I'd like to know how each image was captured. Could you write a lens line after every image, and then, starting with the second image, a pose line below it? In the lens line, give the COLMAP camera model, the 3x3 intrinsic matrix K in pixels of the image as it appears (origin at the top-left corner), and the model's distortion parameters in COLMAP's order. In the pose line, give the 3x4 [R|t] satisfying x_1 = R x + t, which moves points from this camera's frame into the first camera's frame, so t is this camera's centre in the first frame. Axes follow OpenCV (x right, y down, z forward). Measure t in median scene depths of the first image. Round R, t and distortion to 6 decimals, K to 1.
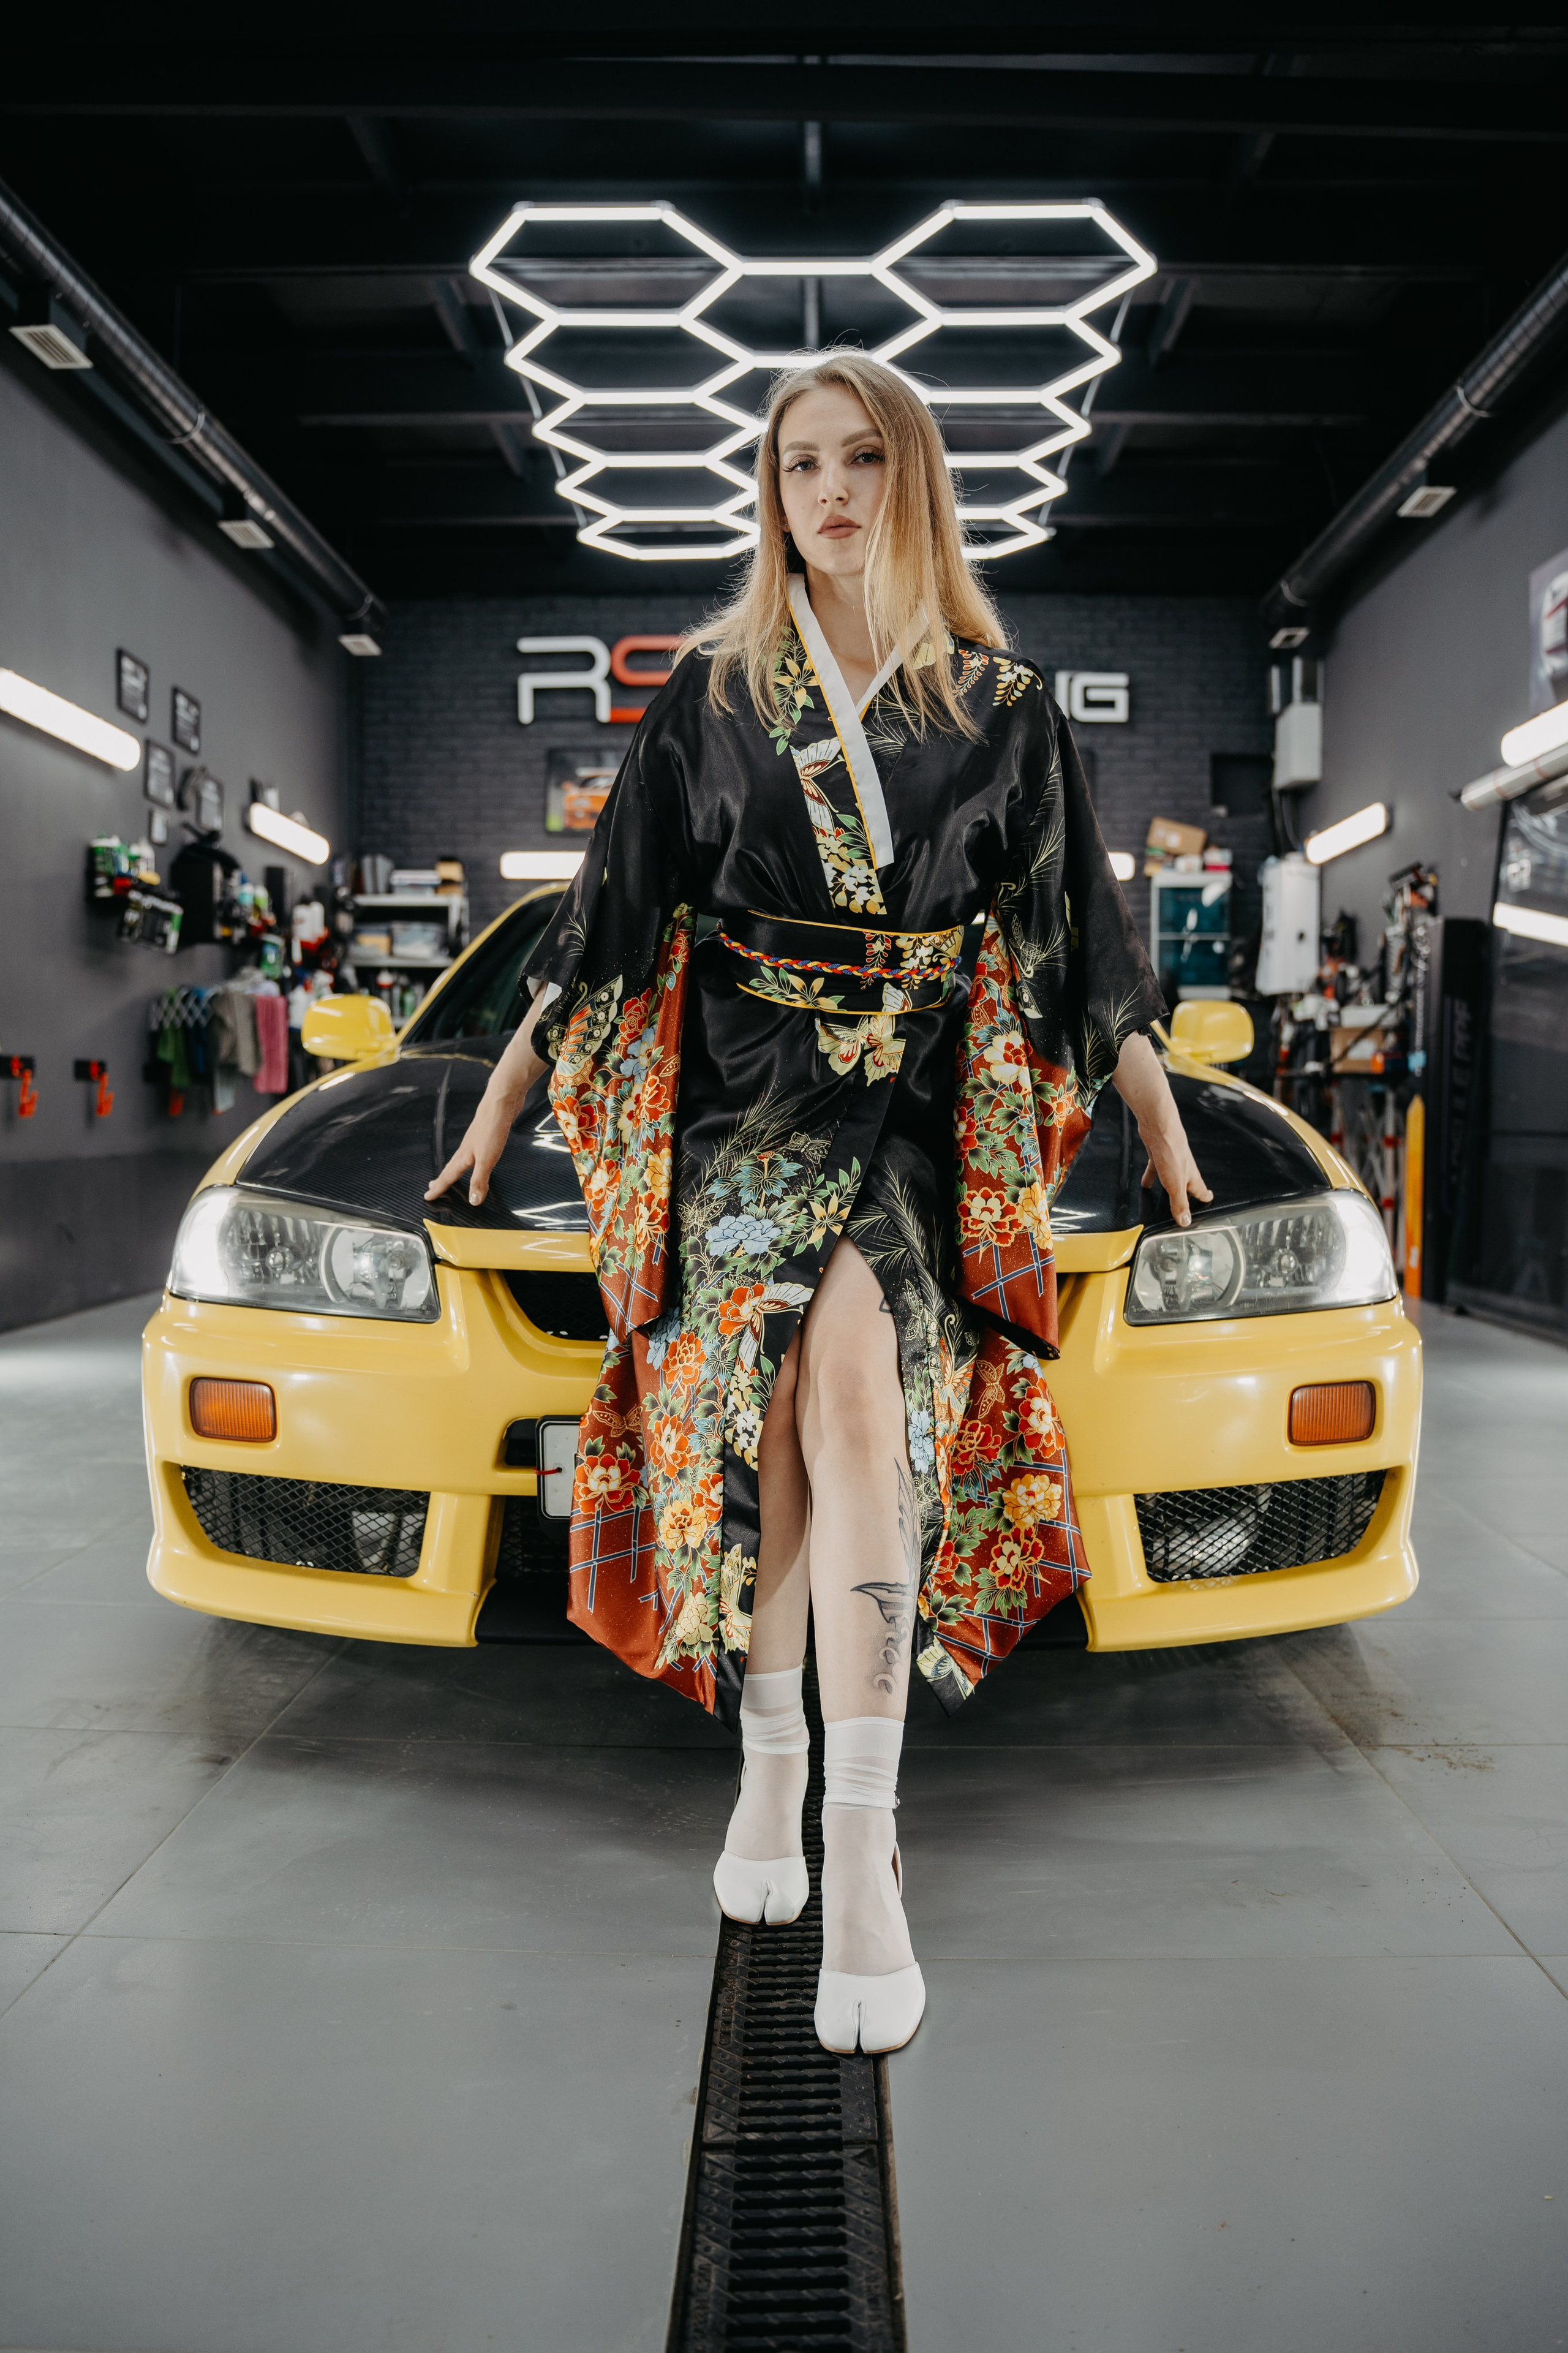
lens RADIAL K [[1942.2, 0, 795.3], [0, 1942.2, 1191.7], [0, 0, 1]] dist [-0.086616, 0.069466]
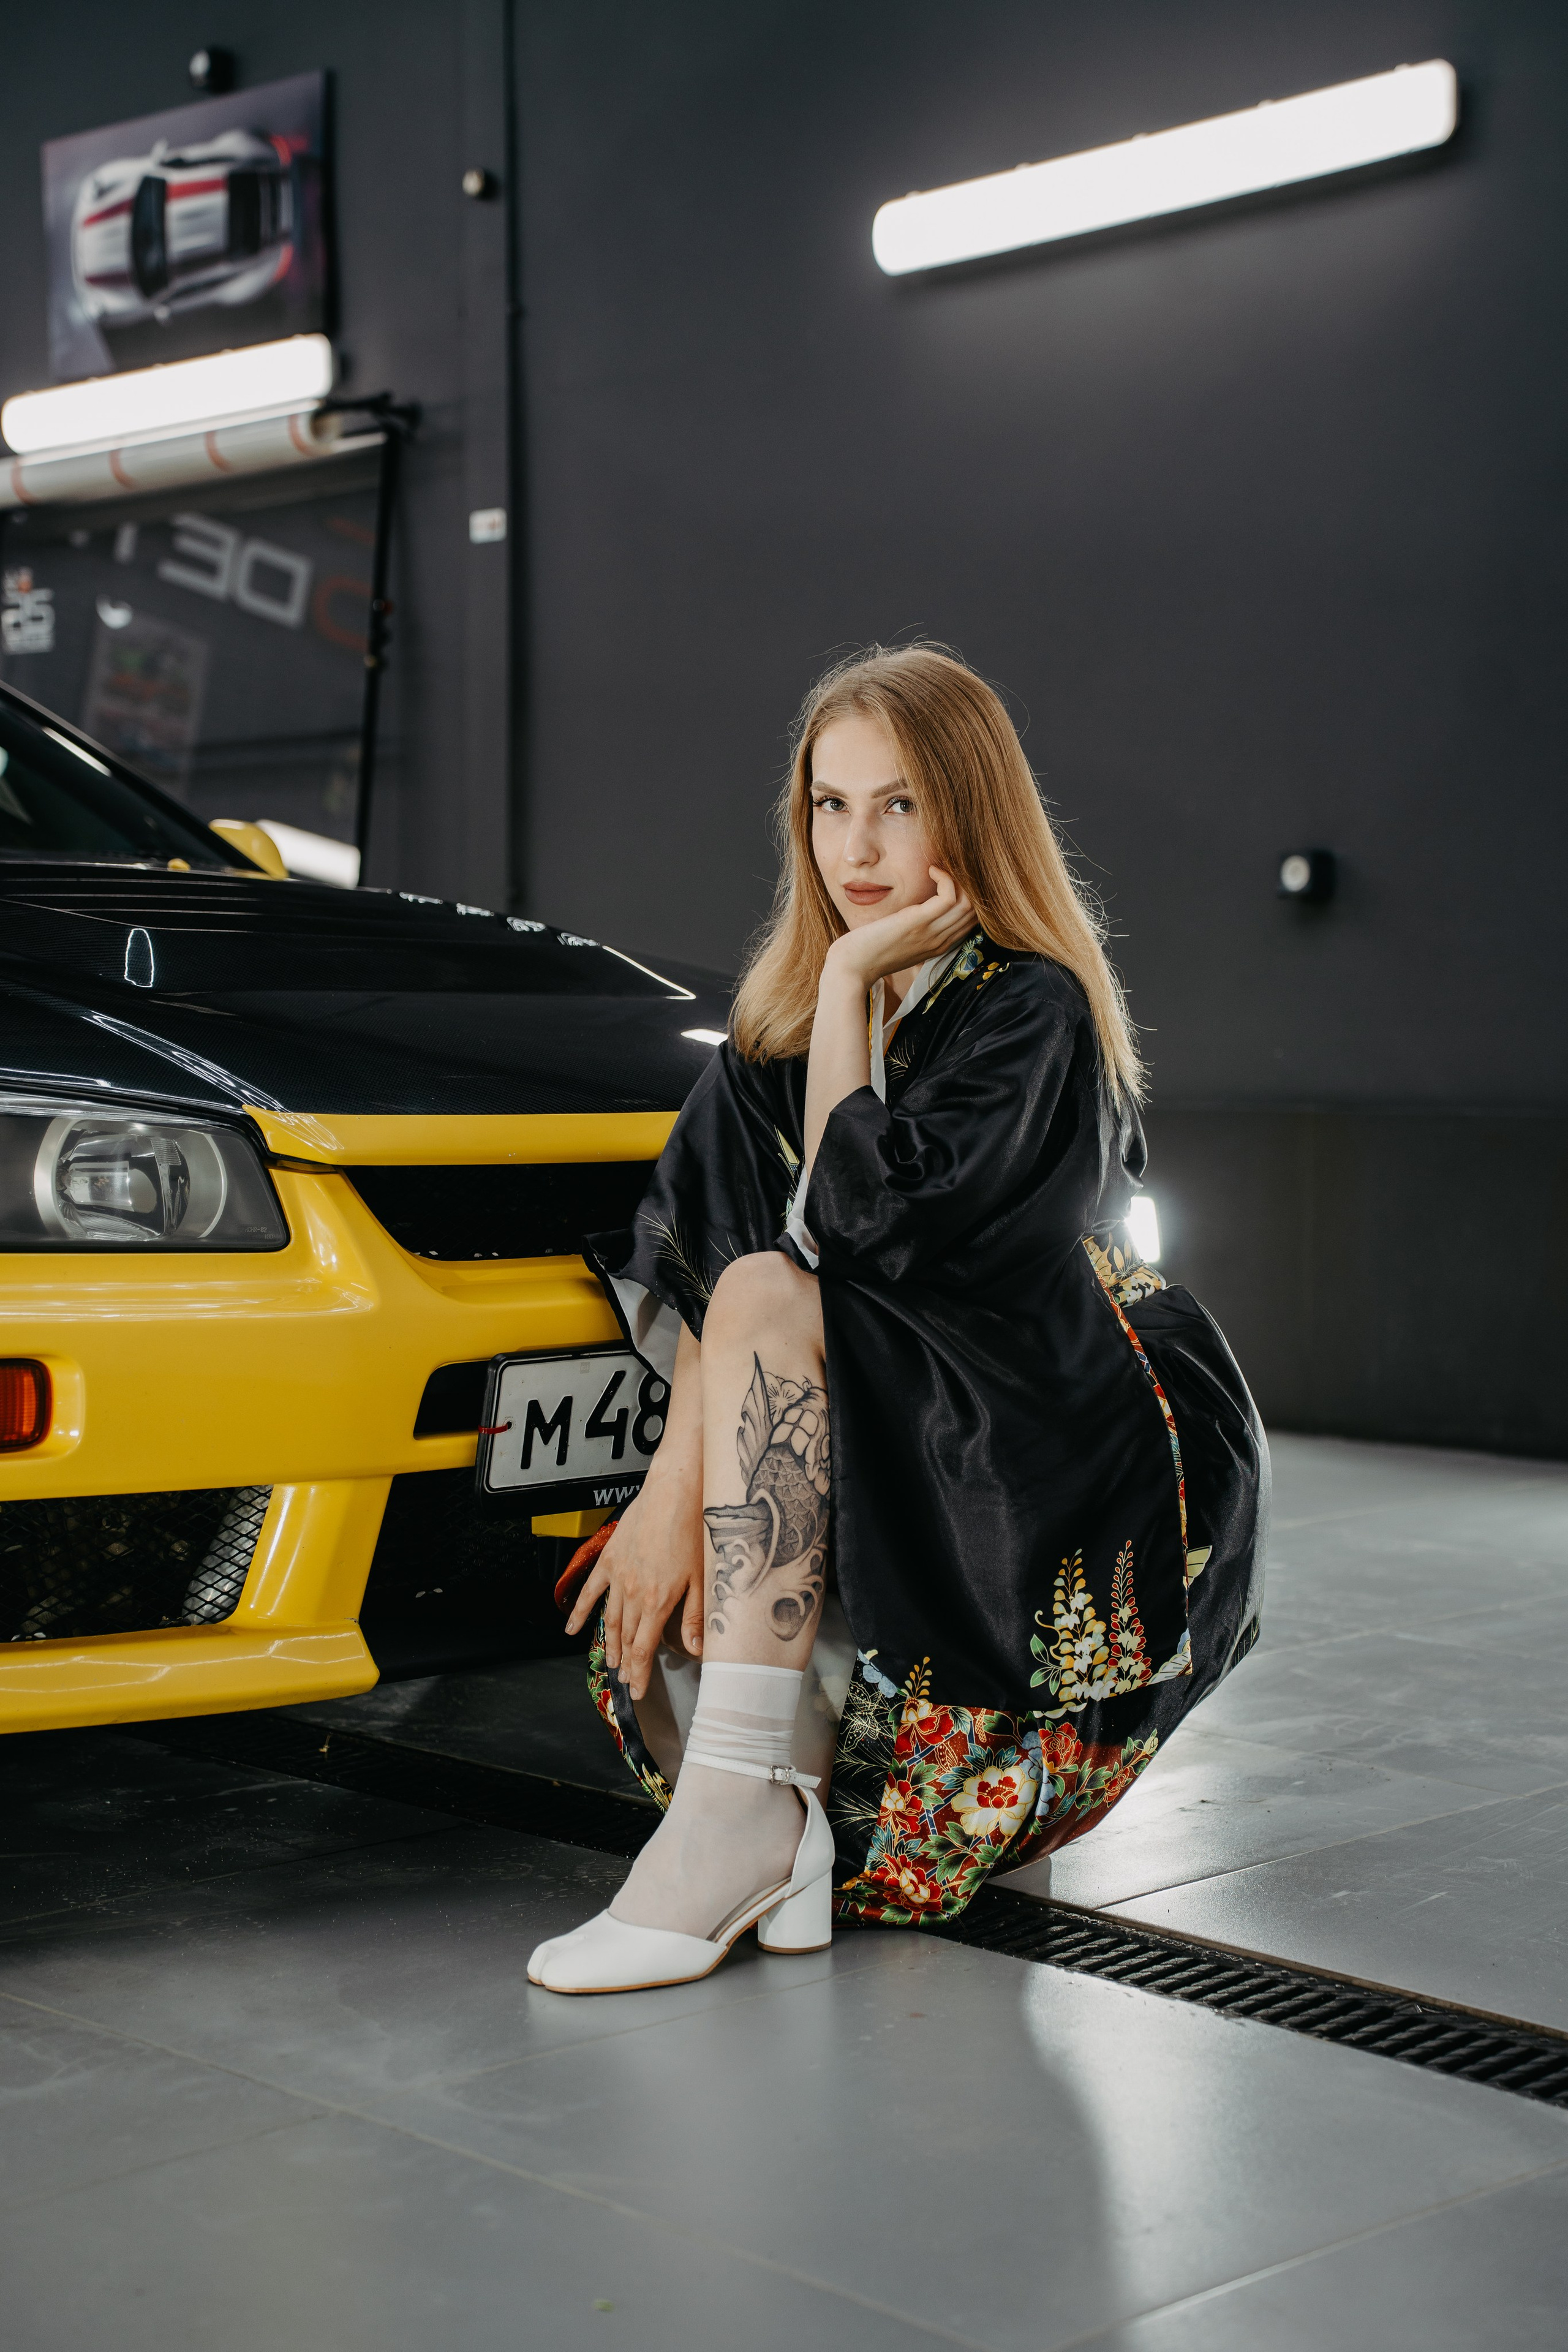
lens RADIAL K [[3464.7, 0, 750.1], [0, 3464.7, 1142.8], [0, 0, 1]] dist [0.330270, 0.000000]
pose [[0.715409, -0.030486, 0.698040, -0.197040], [0.035783, 0.999335, 0.006972, 0.005289], [-0.697789, 0.019991, 0.716024, -0.008543]]
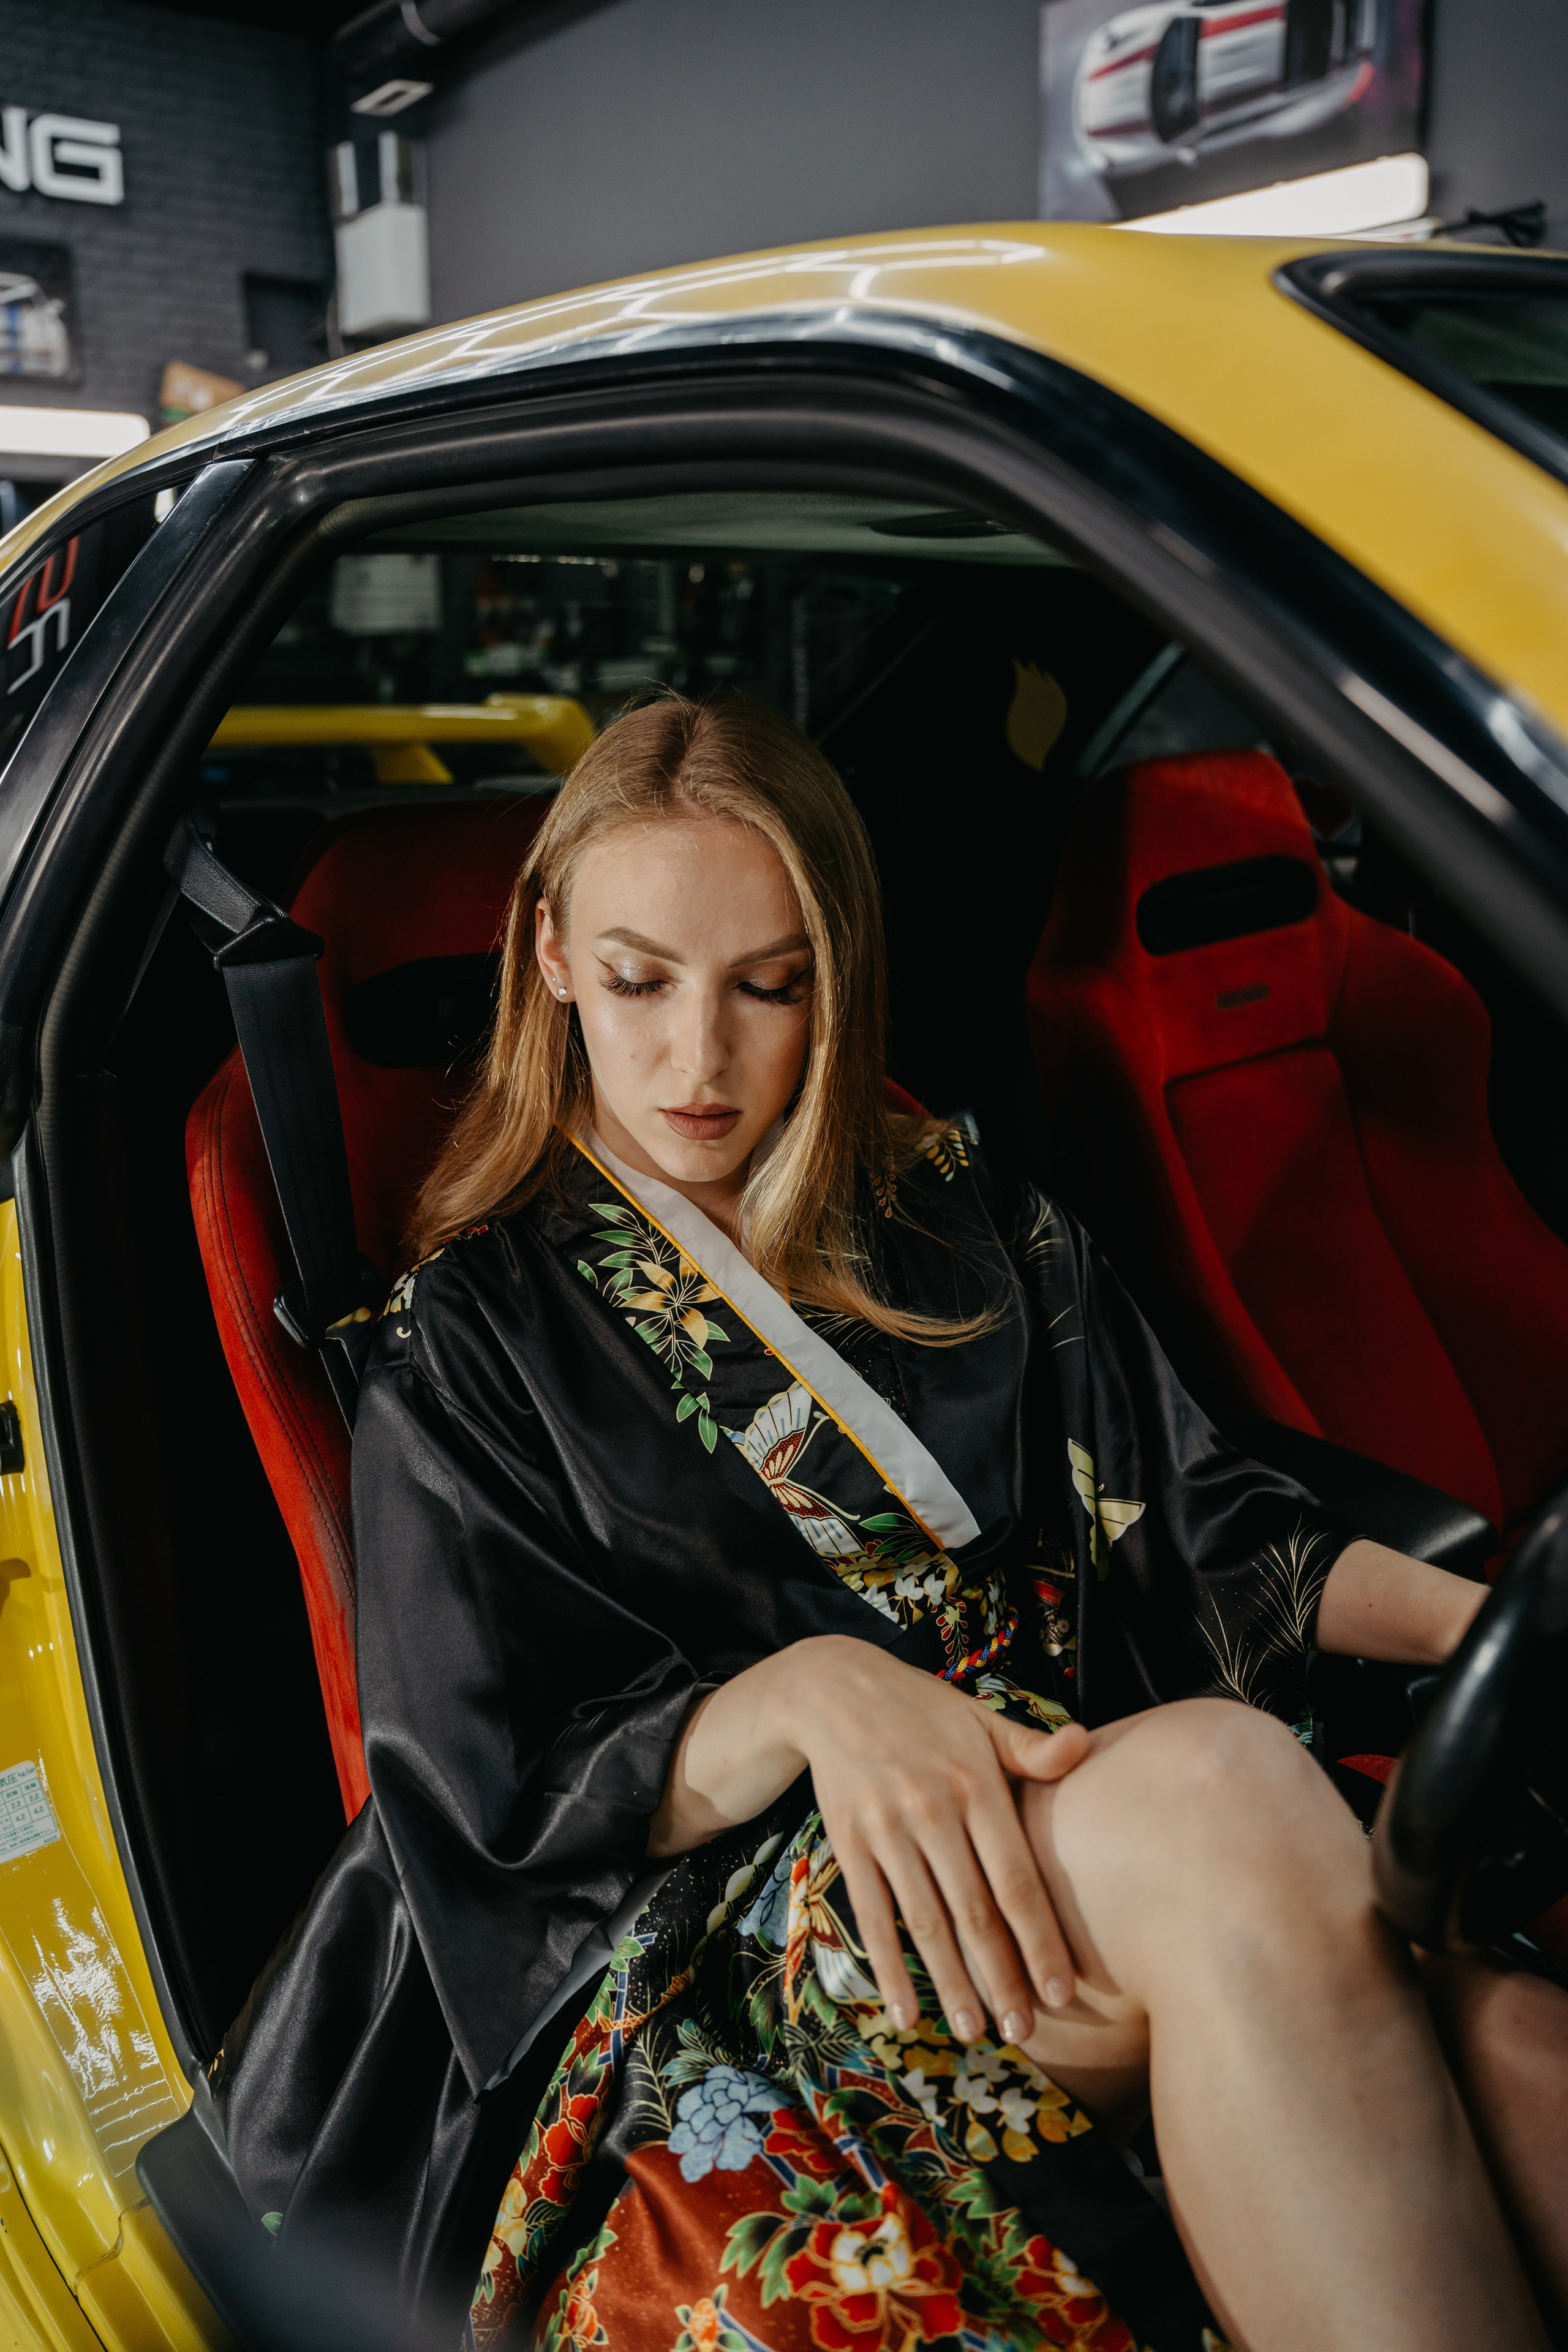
lens RADIAL K [[1941.6, 0, 757.3], [0, 1941.6, 1152.7], [0, 0, 1]] dist [-0.086616, 0.069466]
pose [[0.776410, -0.158684, 0.609924, -0.106530], [0.049001, 0.980052, 0.192604, -0.044297], [-0.628321, -0.119653, 0.768698, 0.344535]]
